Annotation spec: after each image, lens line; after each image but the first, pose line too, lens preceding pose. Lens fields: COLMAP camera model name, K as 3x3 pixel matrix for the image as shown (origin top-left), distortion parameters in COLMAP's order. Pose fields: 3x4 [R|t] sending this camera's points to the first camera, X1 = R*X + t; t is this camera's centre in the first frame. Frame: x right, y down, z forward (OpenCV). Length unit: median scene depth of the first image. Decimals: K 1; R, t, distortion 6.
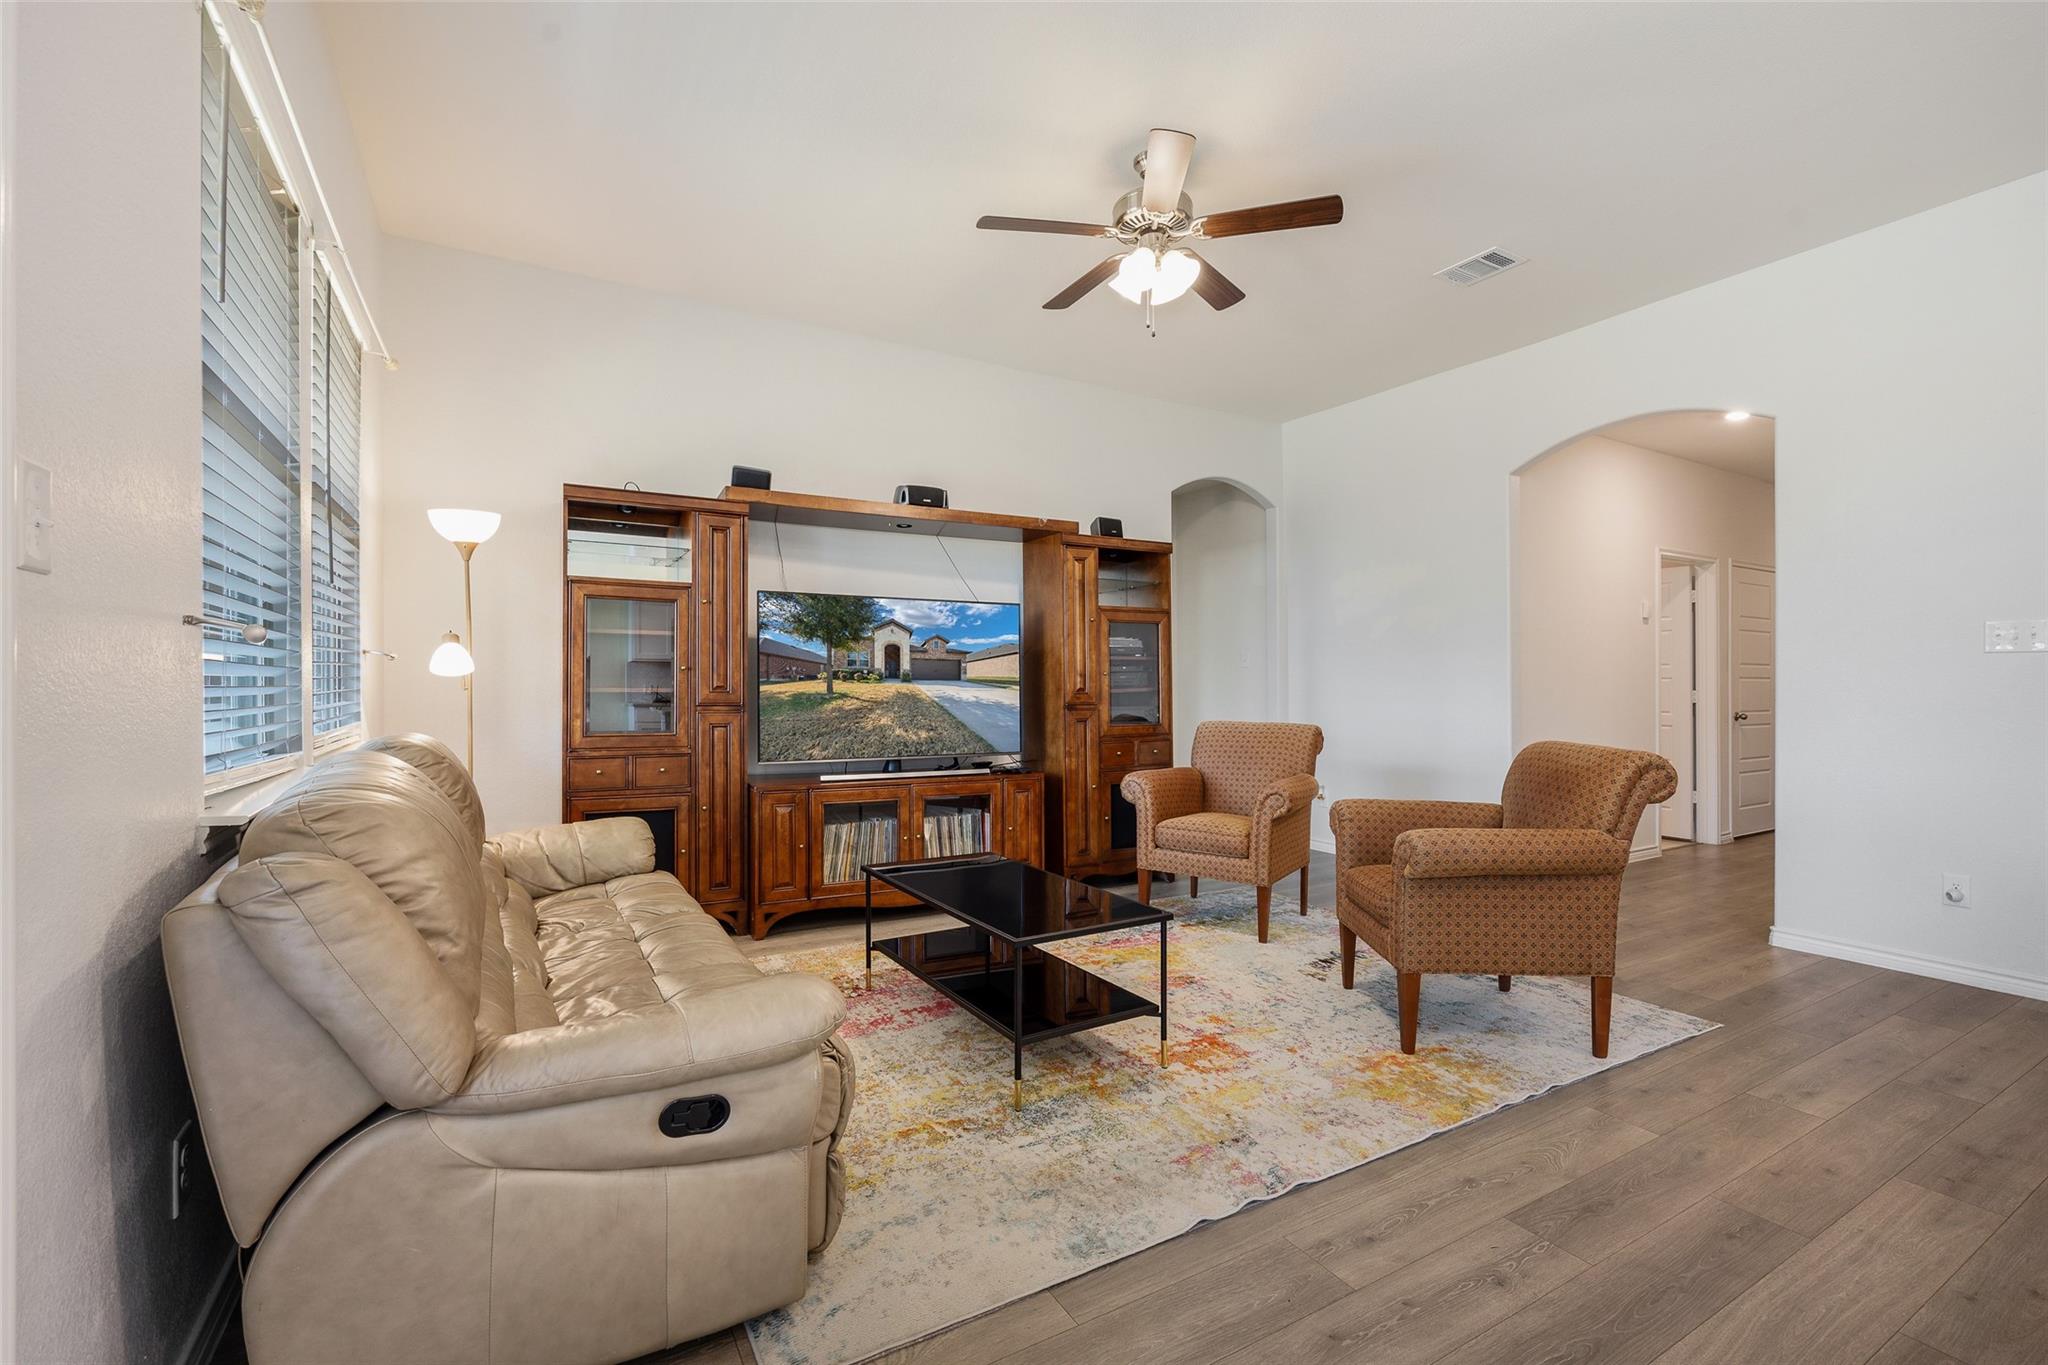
lens RADIAL K [[871.8, 0, 1035.9], [0, 871.8, 685.6], [0, 0, 1]] dist [0.000276, 0.000057]
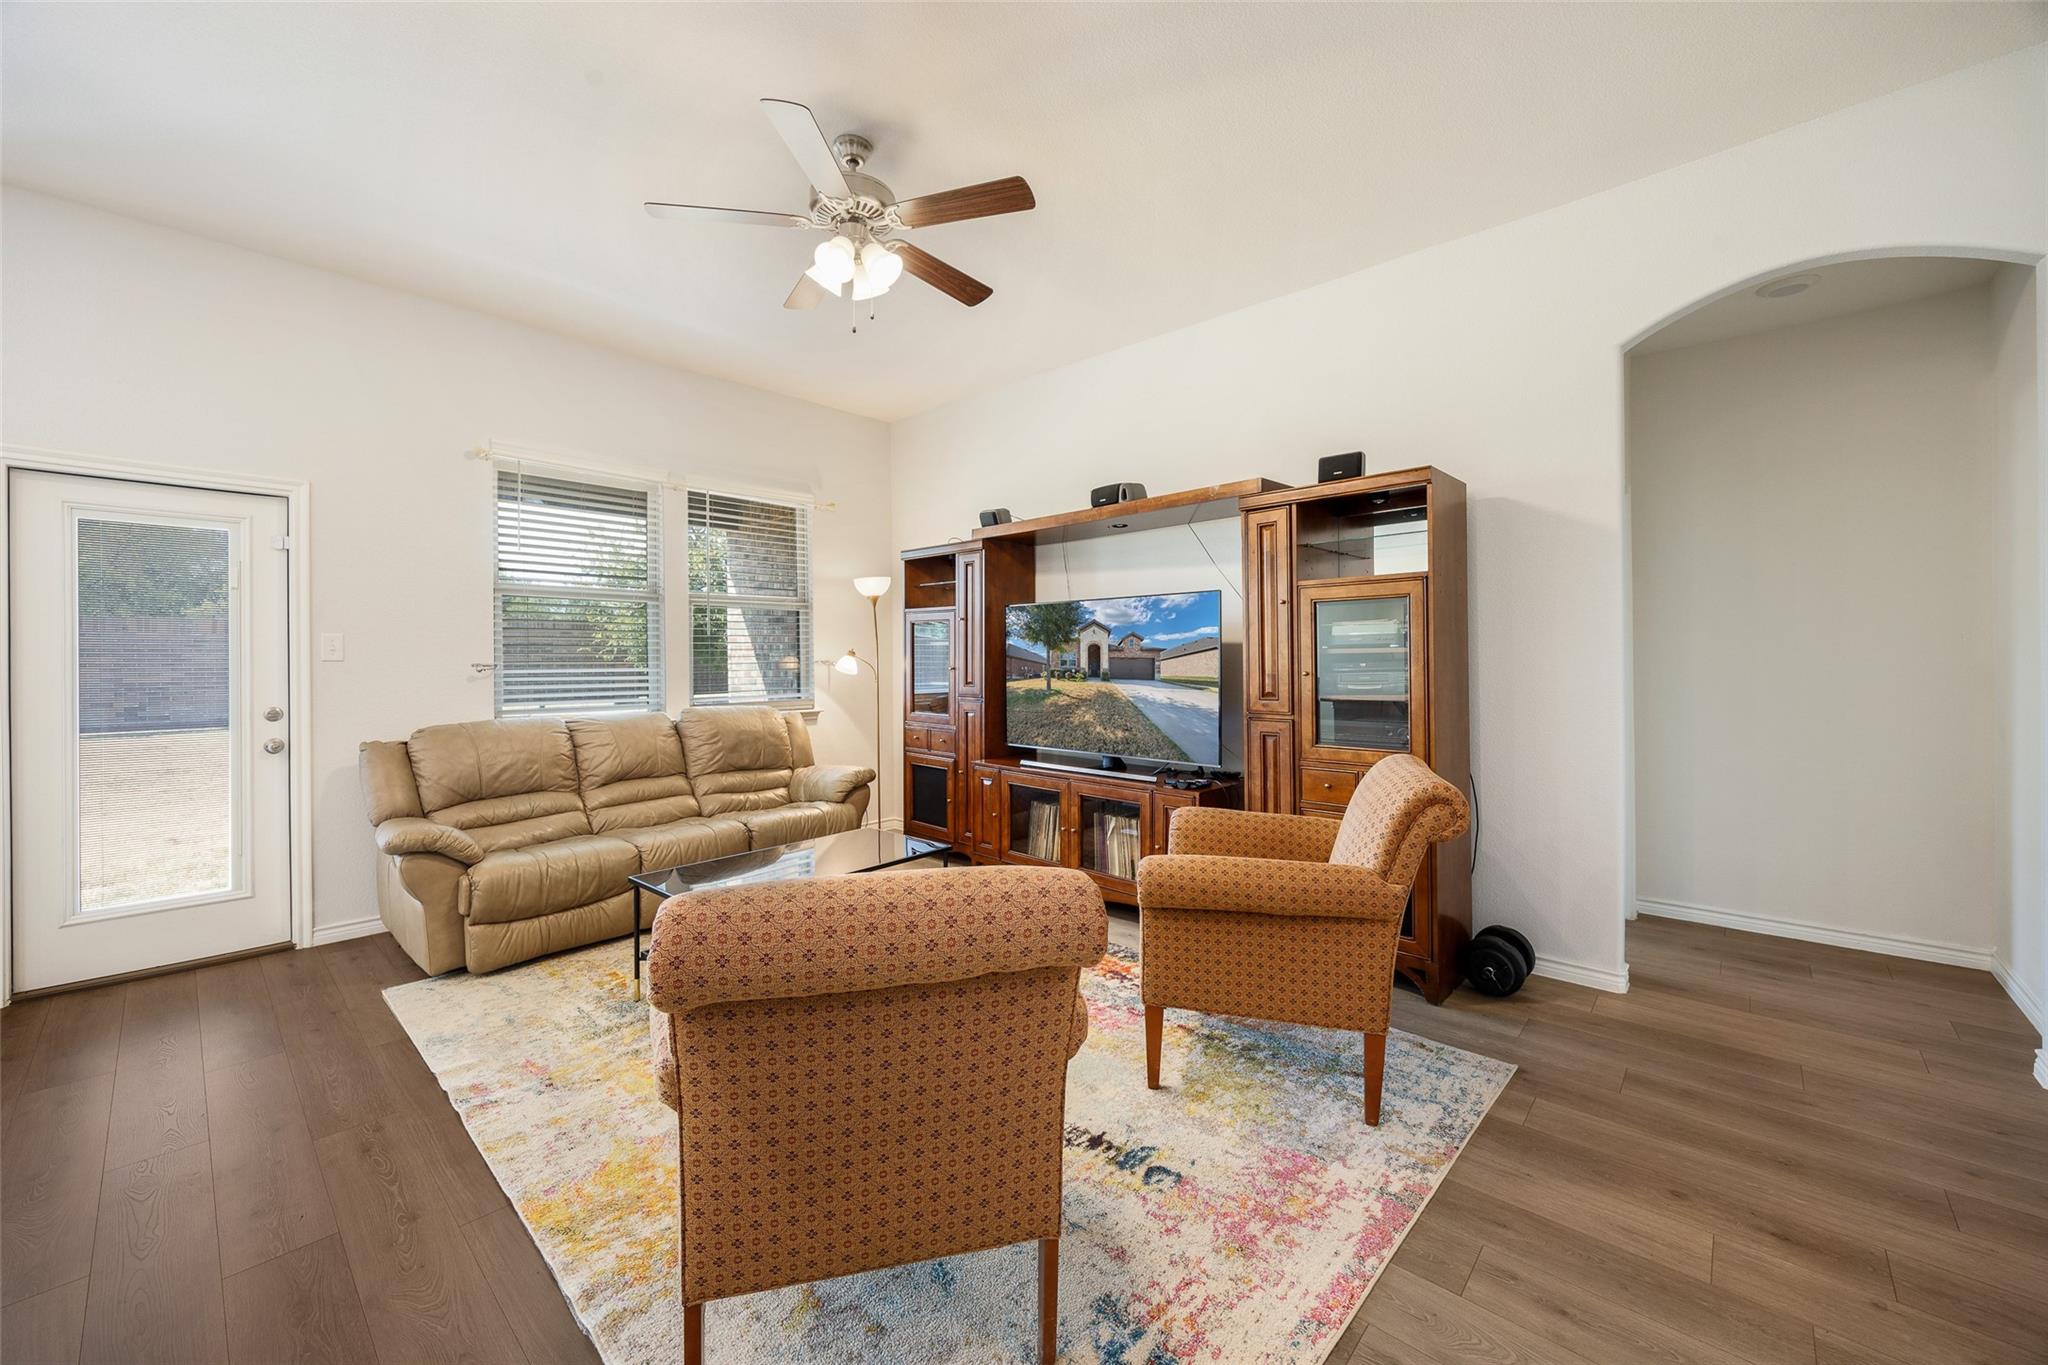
lens RADIAL K [[785.7, 0, 1029.9], [0, 785.7, 669.8], [0, 0, 1]] dist [-0.007360, -0.000018]
pose [[0.291938, 0.006344, -0.956416, 0.845614], [0.000199, 0.999978, 0.006694, -0.027691], [0.956437, -0.002145, 0.291930, 0.778768]]
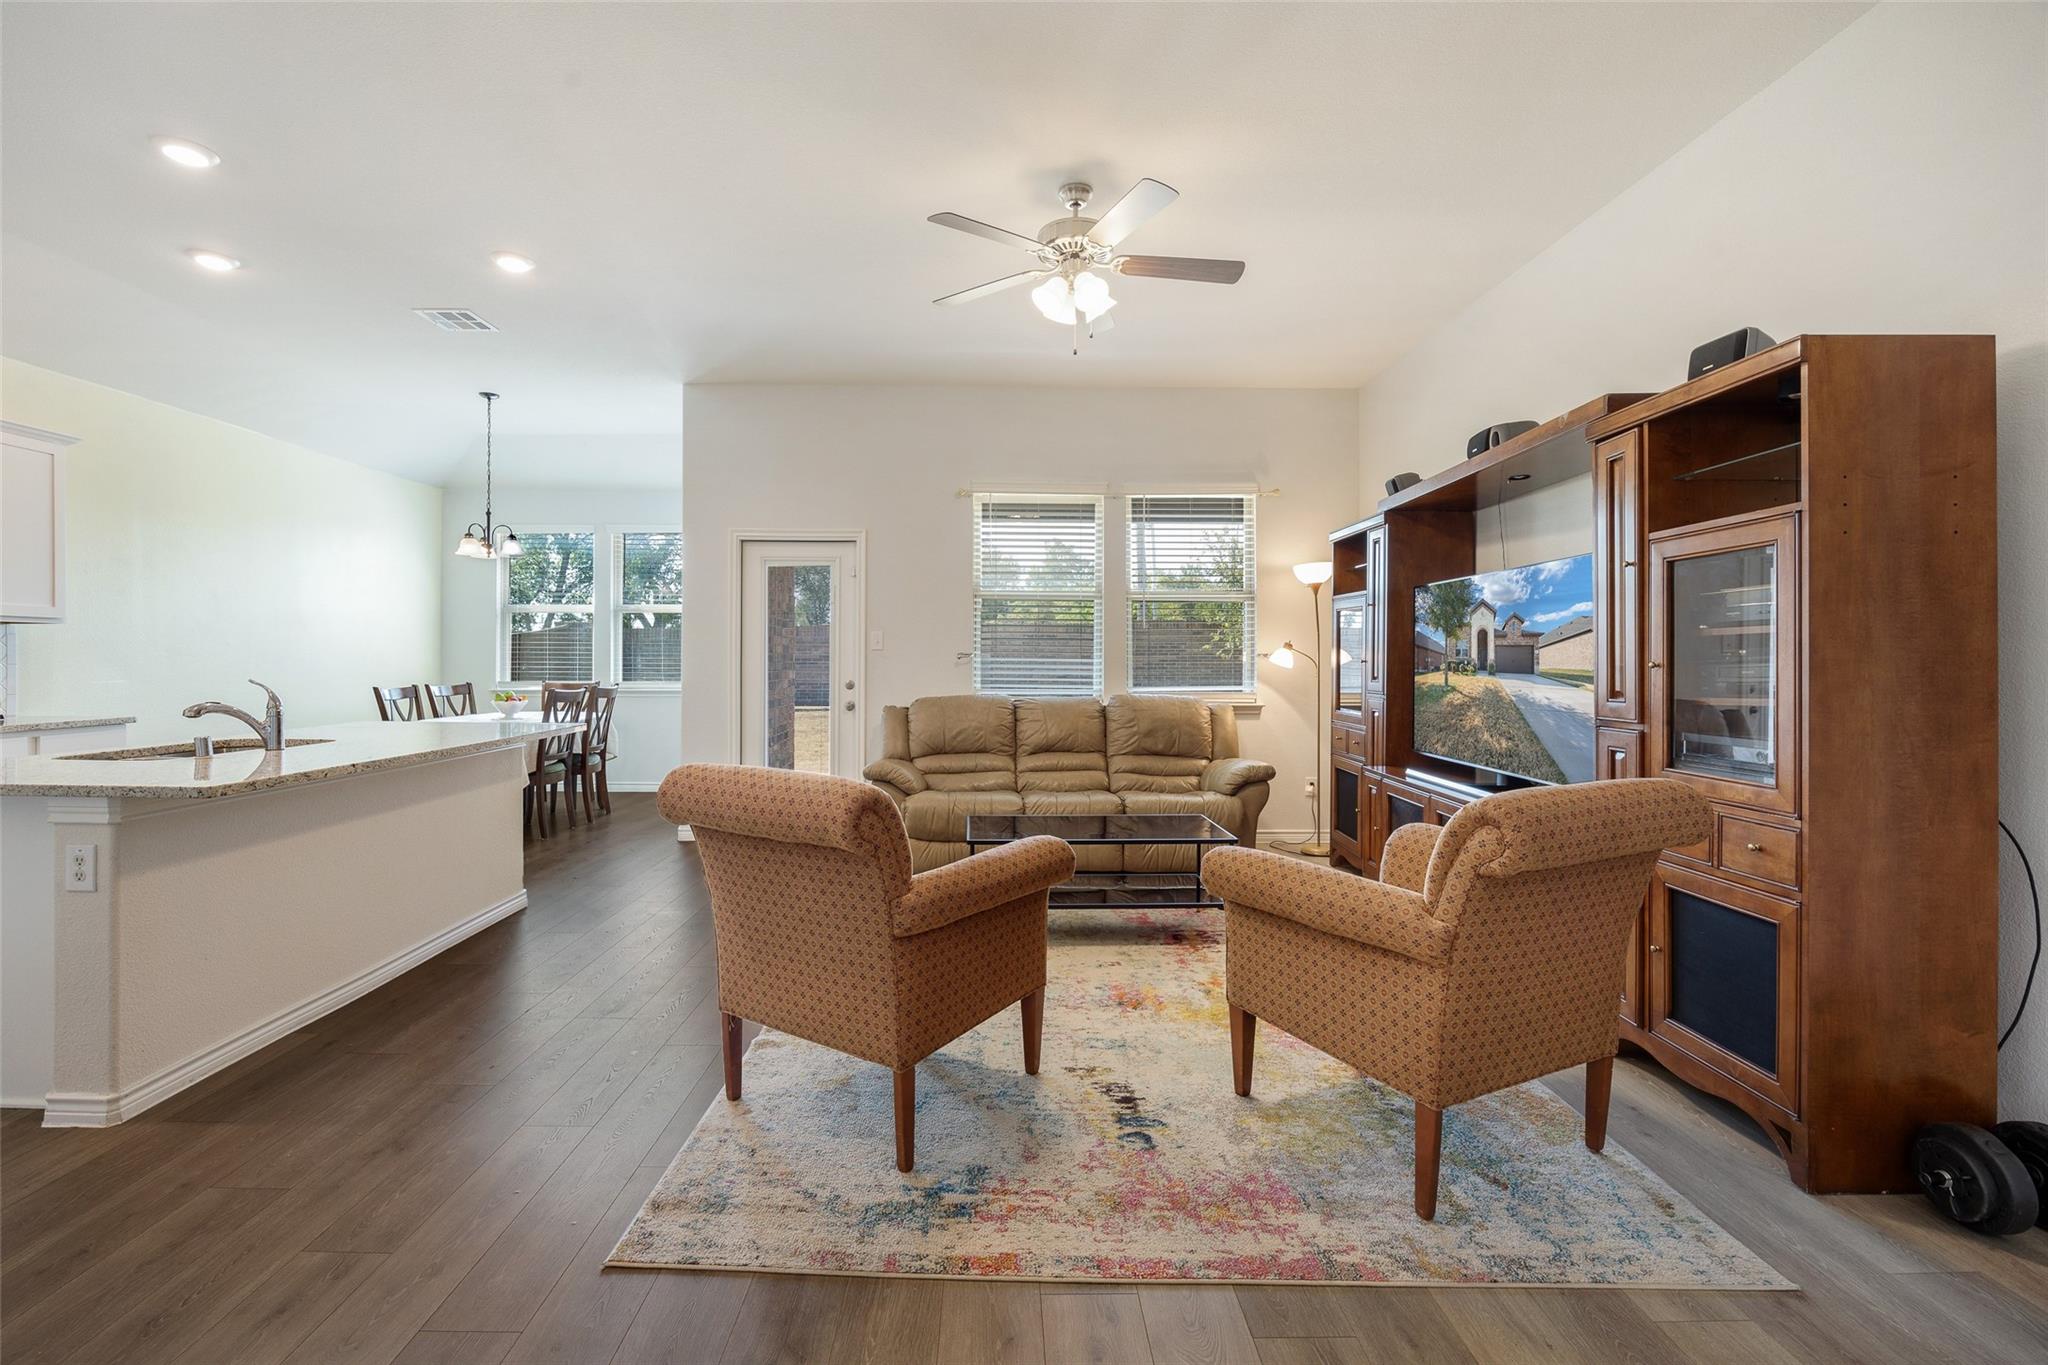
lens RADIAL K [[896.6, 0, 1019.5], [0, 896.6, 675.9], [0, 0, 1]] dist [-0.013240, 0.000364]
pose [[-0.497962, 0.008206, -0.867160, 0.943603], [-0.010387, 0.999827, 0.015427, -0.014113], [0.867137, 0.016689, -0.497791, 1.241662]]
